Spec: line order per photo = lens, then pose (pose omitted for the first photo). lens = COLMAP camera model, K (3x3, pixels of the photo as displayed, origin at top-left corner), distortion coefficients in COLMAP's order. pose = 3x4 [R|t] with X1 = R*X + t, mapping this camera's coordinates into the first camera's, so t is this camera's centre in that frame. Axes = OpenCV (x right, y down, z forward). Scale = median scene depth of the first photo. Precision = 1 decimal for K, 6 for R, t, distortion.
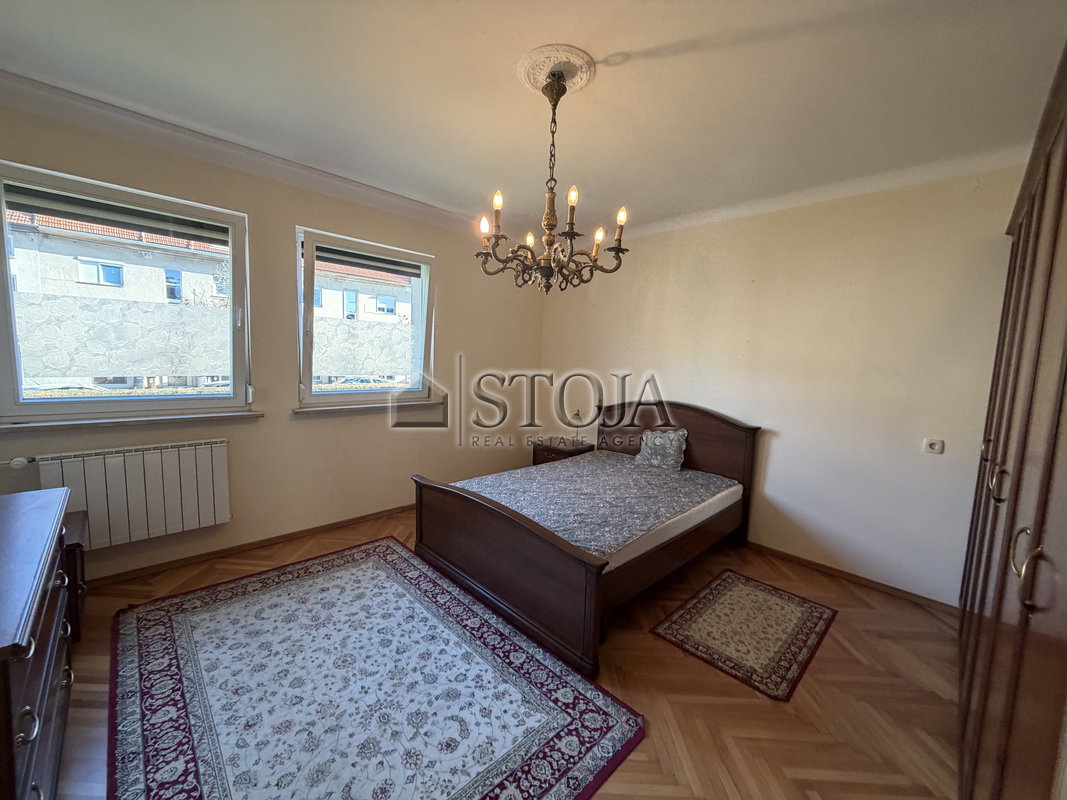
lens RADIAL K [[422.9, 0, 529.8], [0, 422.9, 399.9], [0, 0, 1]] dist [-0.001456, 0.000476]
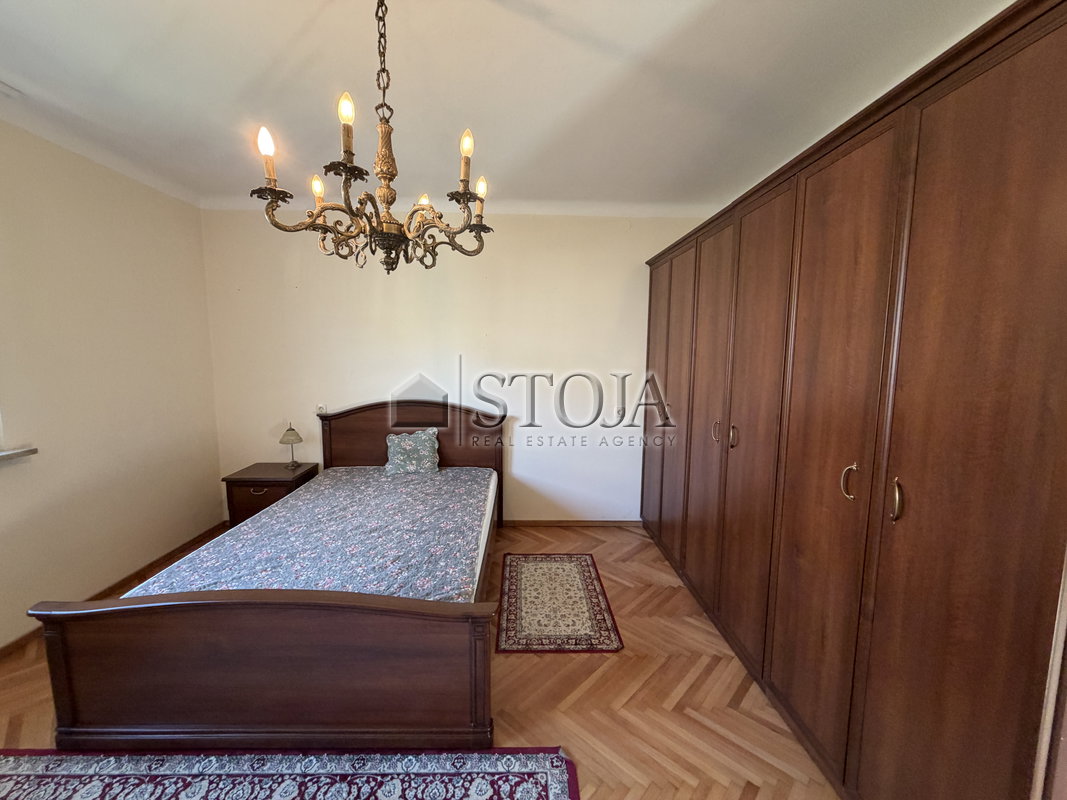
lens RADIAL K [[422.9, 0, 529.8], [0, 422.9, 399.9], [0, 0, 1]] dist [-0.001456, 0.000476]
pose [[0.682701, -0.112670, 0.721959, -0.248988], [0.093649, 0.993384, 0.066473, -0.052110], [-0.724672, 0.022230, 0.688735, 0.271419]]
